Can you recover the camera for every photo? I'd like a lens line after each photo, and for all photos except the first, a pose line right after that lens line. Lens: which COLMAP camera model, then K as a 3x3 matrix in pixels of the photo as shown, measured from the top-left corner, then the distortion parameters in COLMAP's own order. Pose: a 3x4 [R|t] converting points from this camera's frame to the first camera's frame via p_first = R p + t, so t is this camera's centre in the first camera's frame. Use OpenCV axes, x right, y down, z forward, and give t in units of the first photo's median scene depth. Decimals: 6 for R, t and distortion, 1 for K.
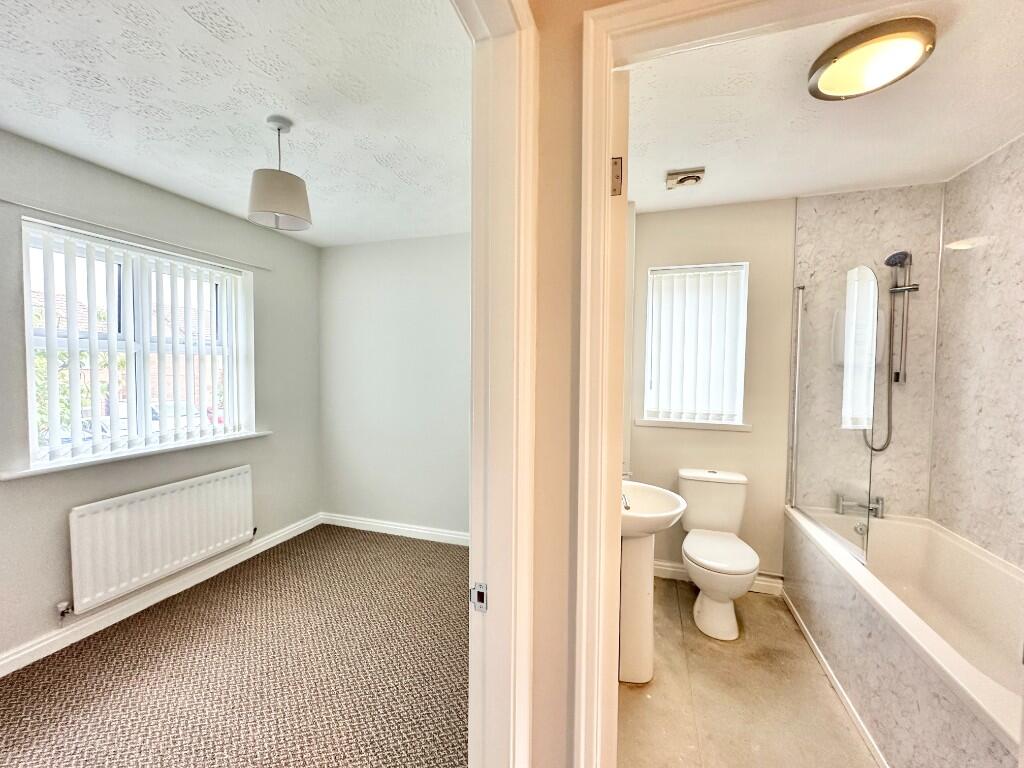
lens RADIAL K [[409.7, 0, 508.4], [0, 409.7, 384.0], [0, 0, 1]] dist [-0.001431, 0.000442]
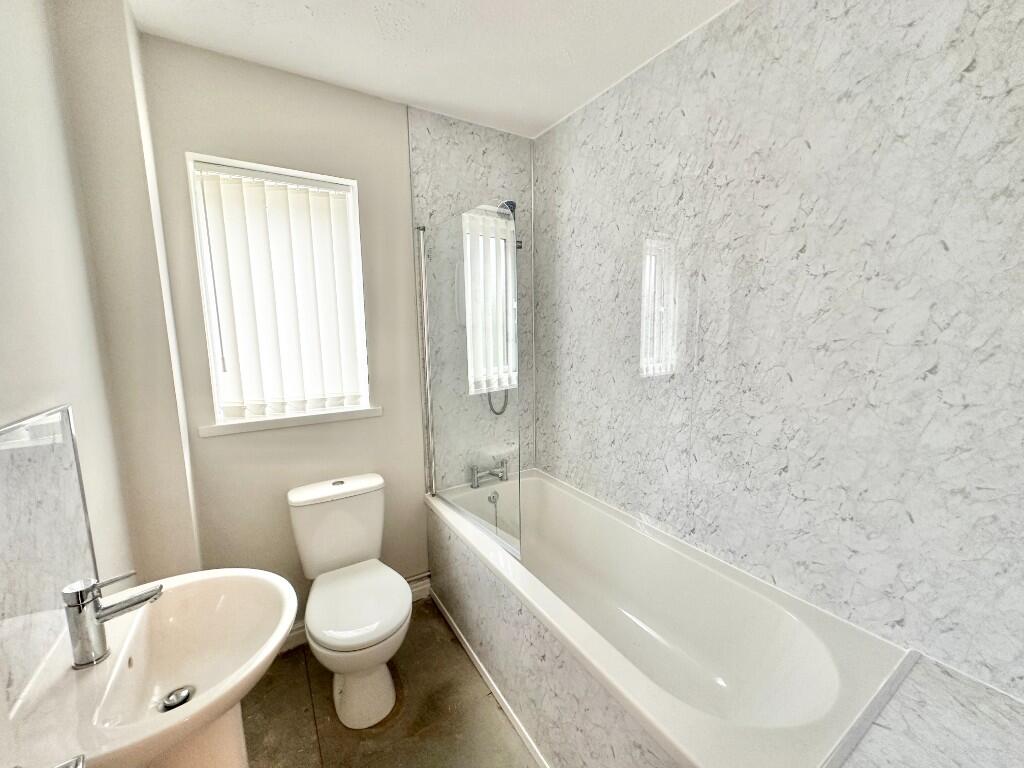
lens RADIAL K [[409.7, 0, 516.5], [0, 409.7, 380.4], [0, 0, 1]] dist [-0.001431, 0.000442]
pose [[0.625745, -0.125260, 0.769905, 0.195393], [0.052840, 0.991562, 0.118377, -0.029637], [-0.778236, -0.033392, 0.627084, 0.374343]]
